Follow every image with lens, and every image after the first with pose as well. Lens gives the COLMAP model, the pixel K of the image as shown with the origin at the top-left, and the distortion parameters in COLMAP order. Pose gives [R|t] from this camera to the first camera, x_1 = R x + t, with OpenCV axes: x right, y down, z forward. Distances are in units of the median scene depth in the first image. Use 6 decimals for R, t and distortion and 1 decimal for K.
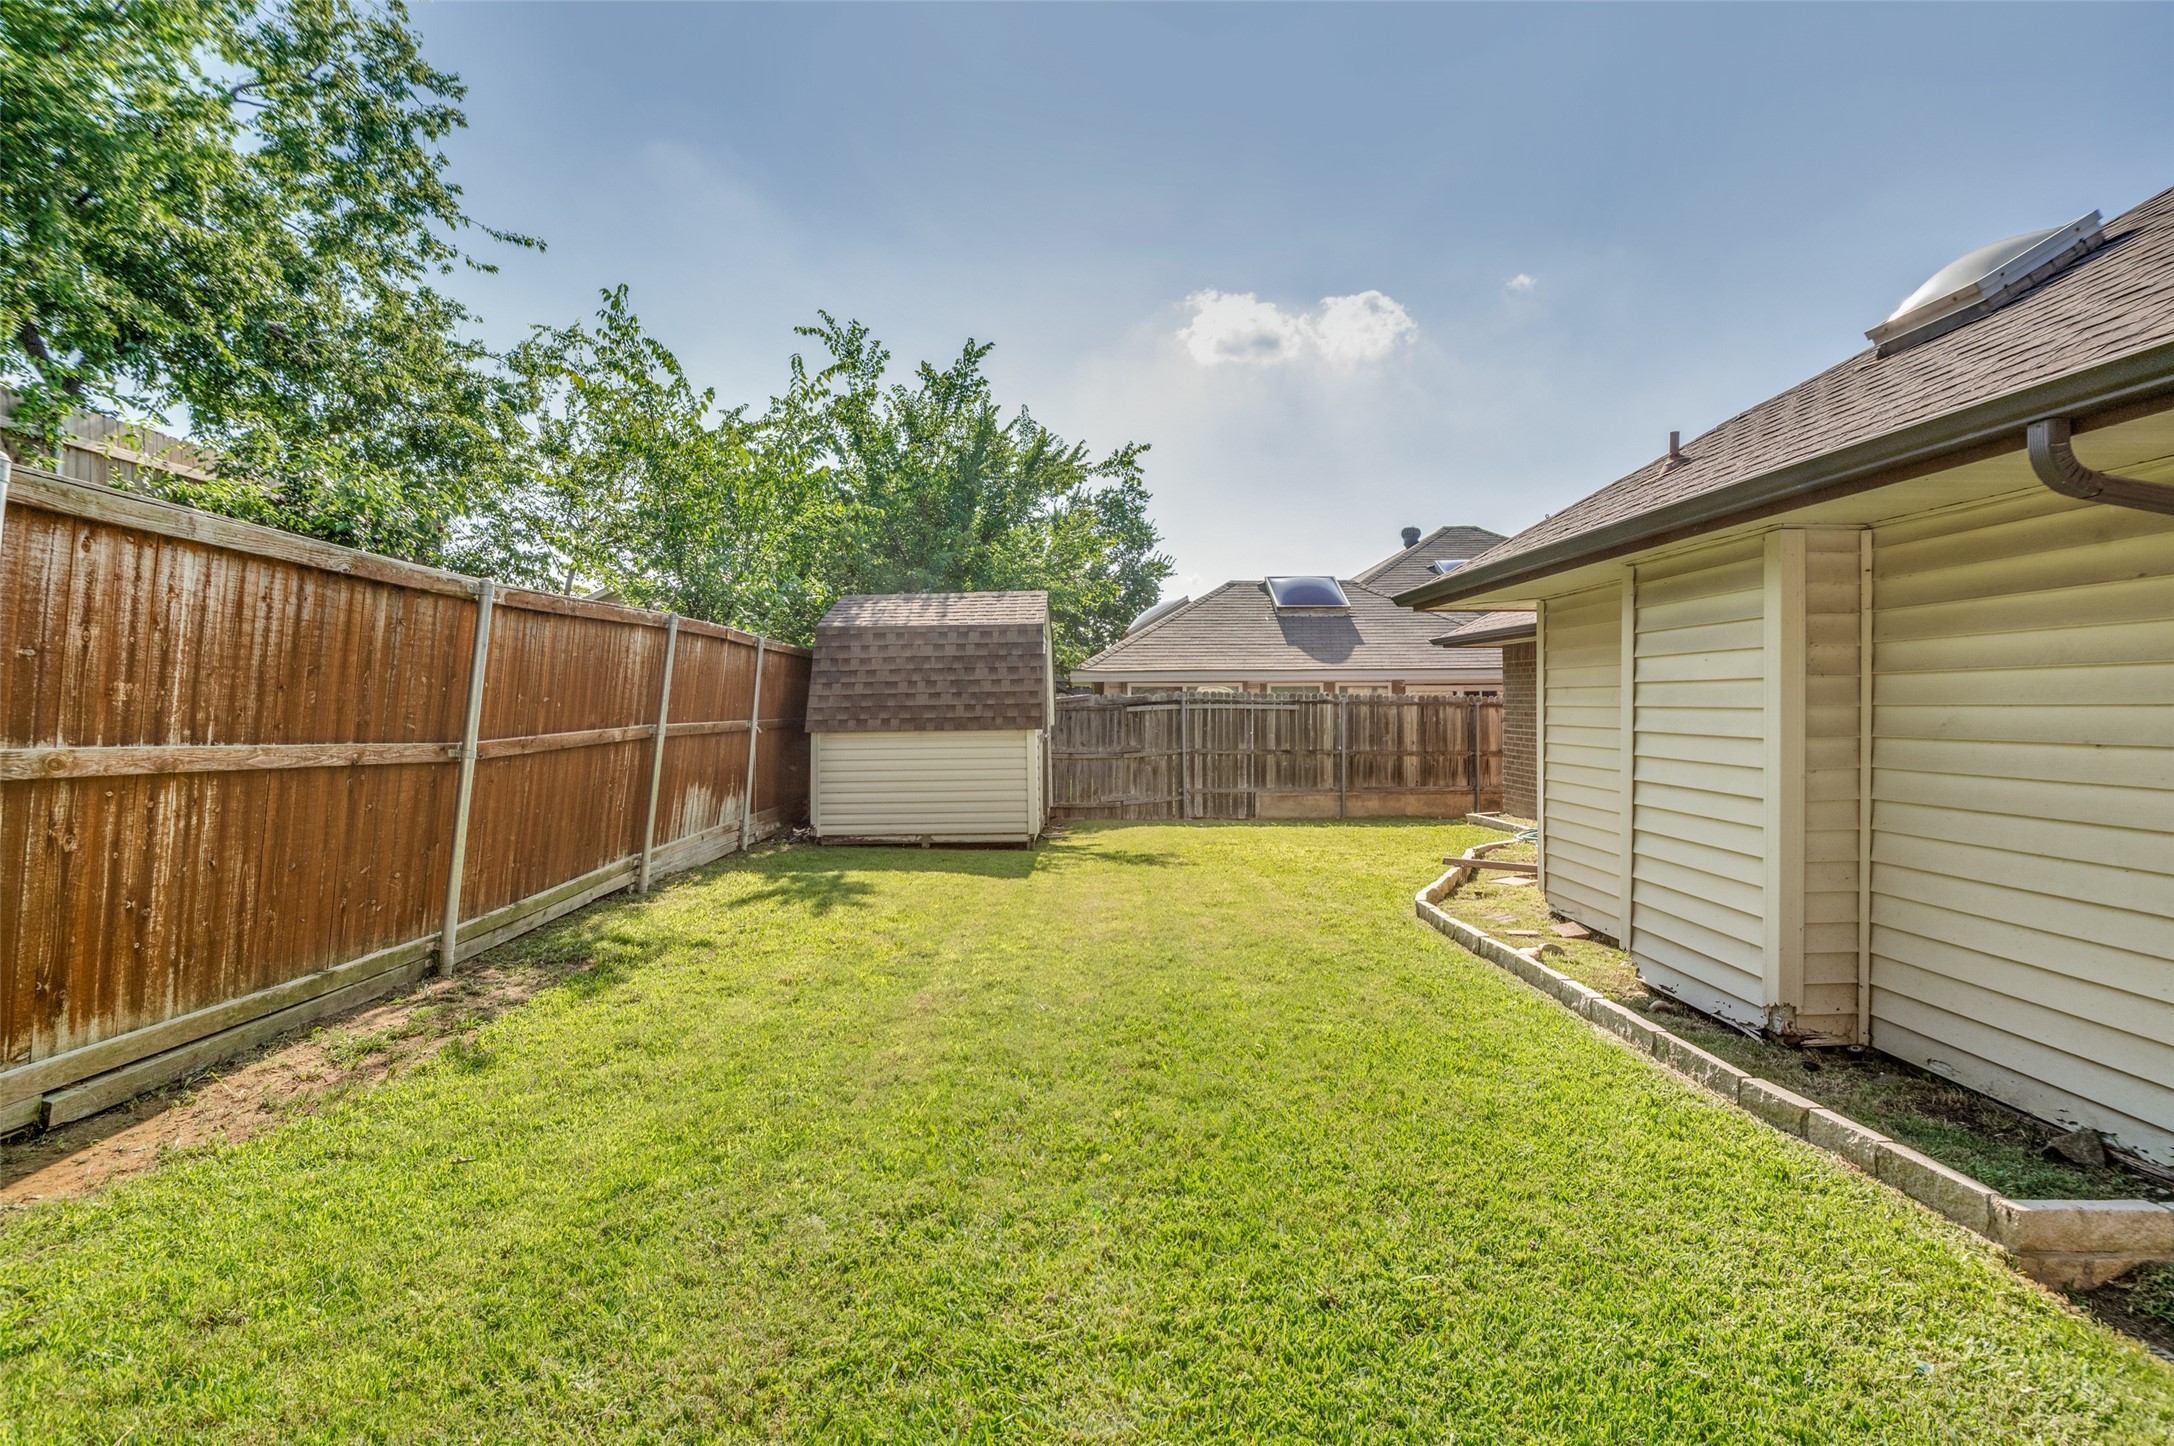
lens RADIAL K [[1029.5, 0, 1107.9], [0, 1029.5, 719.8], [0, 0, 1]] dist [0.002138, -0.013251]
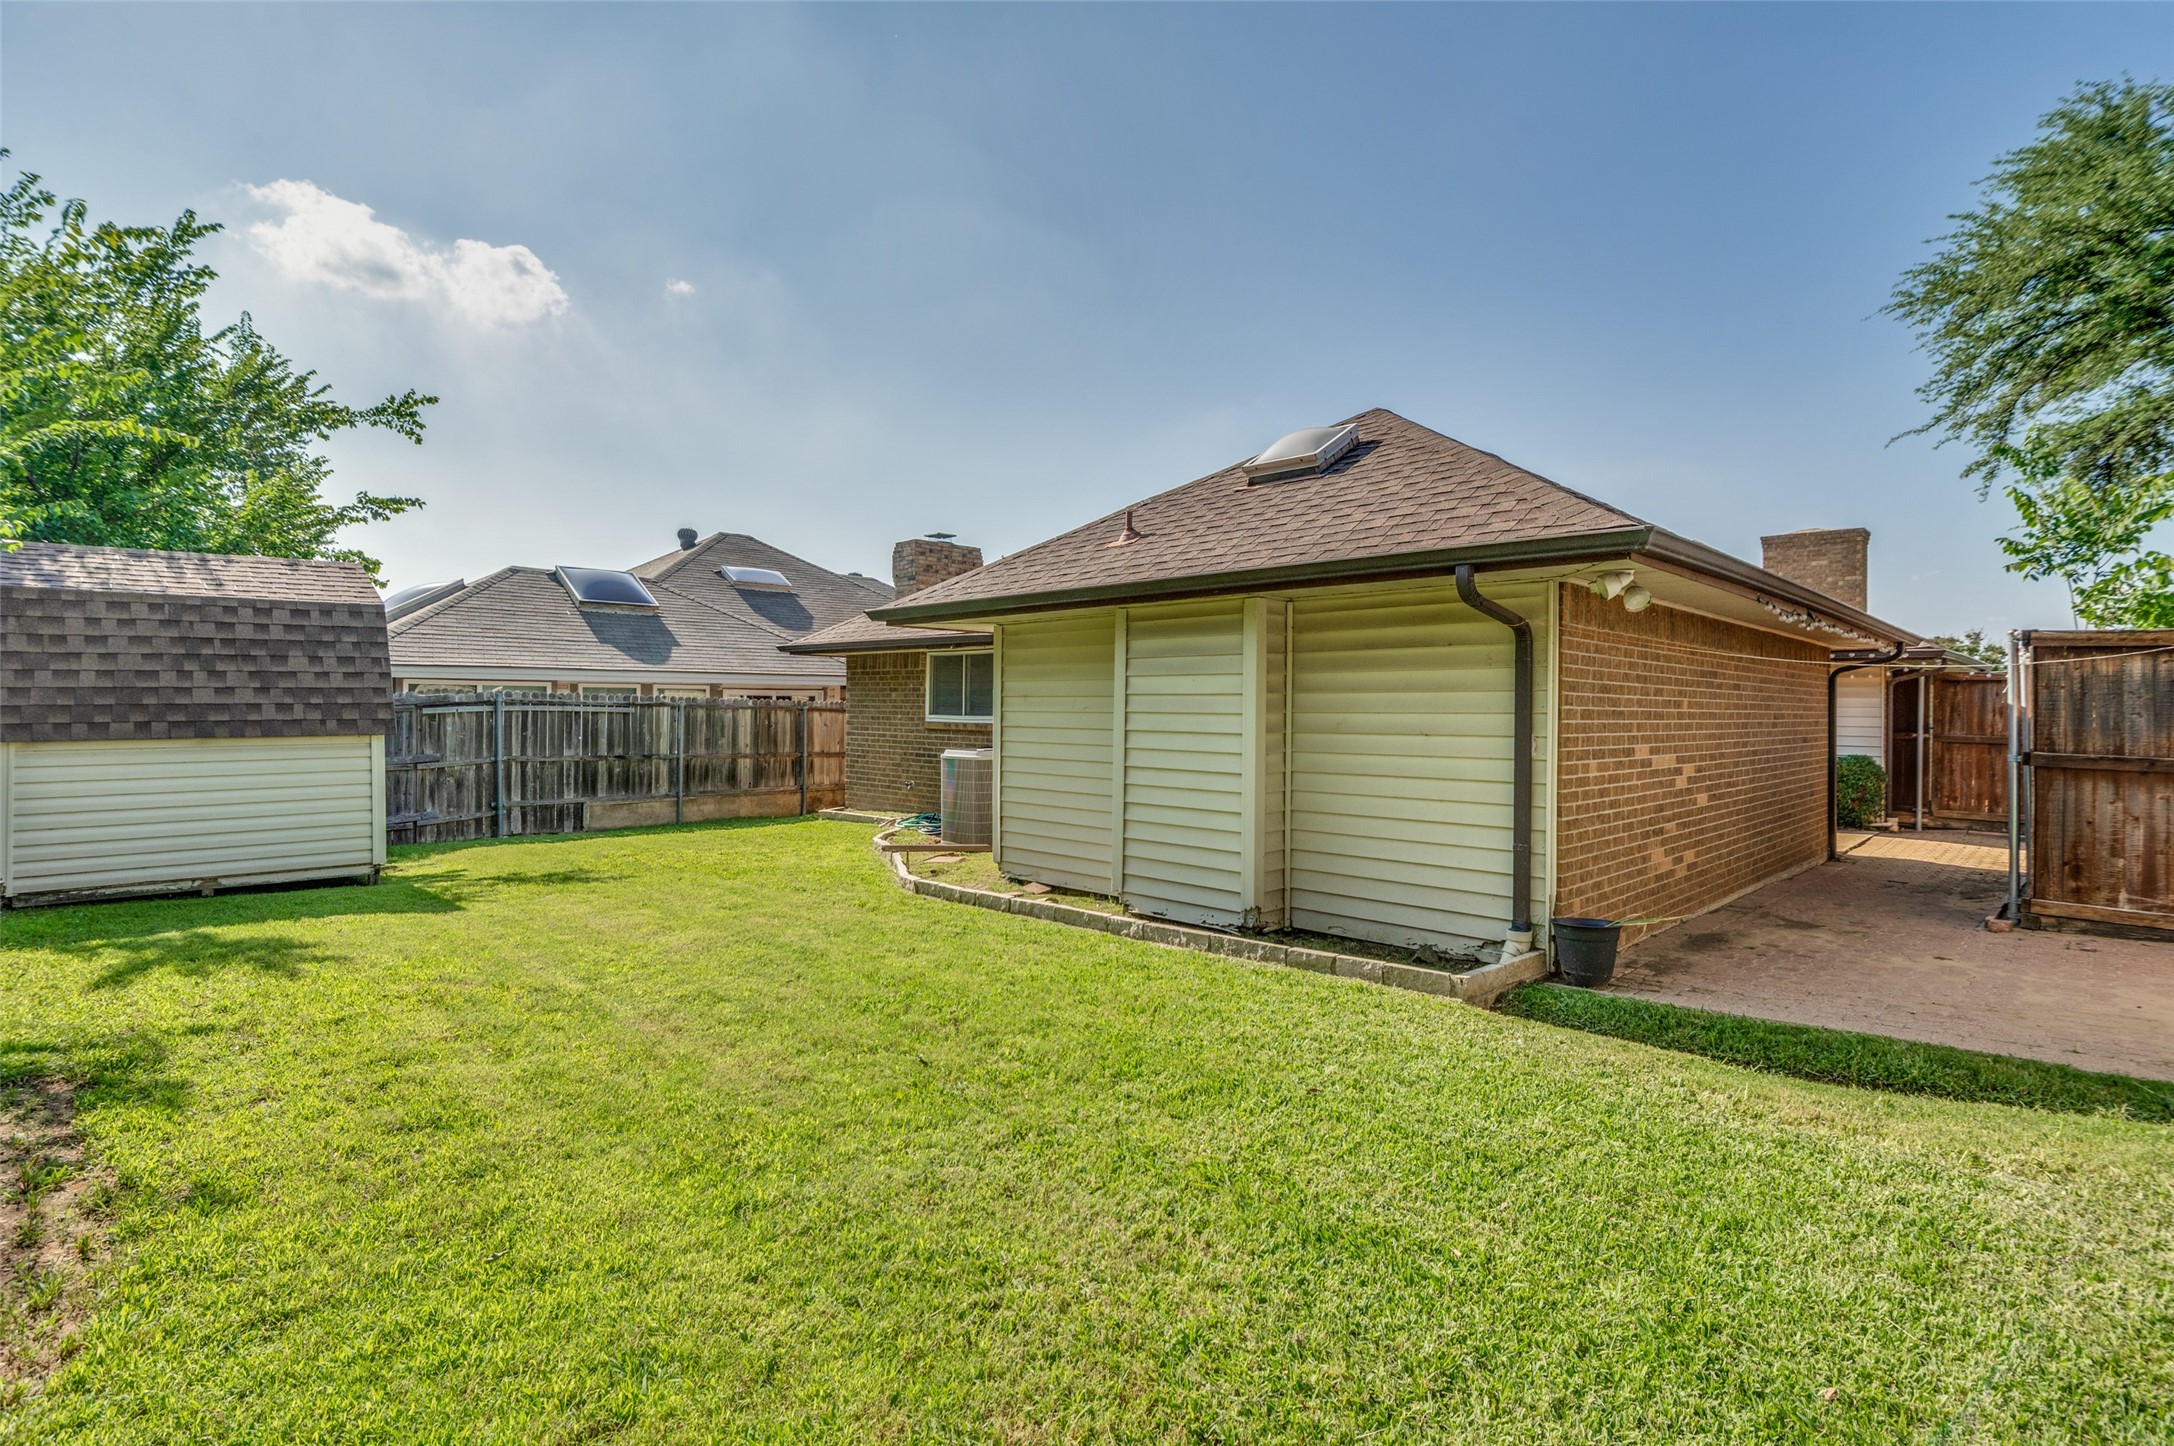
lens RADIAL K [[1029.5, 0, 1107.9], [0, 1029.5, 719.8], [0, 0, 1]] dist [0.002138, -0.013251]
pose [[0.720599, 0.000952, 0.693351, -0.211238], [0.001853, 0.999993, -0.003300, 0.001009], [-0.693349, 0.003663, 0.720592, 0.017103]]
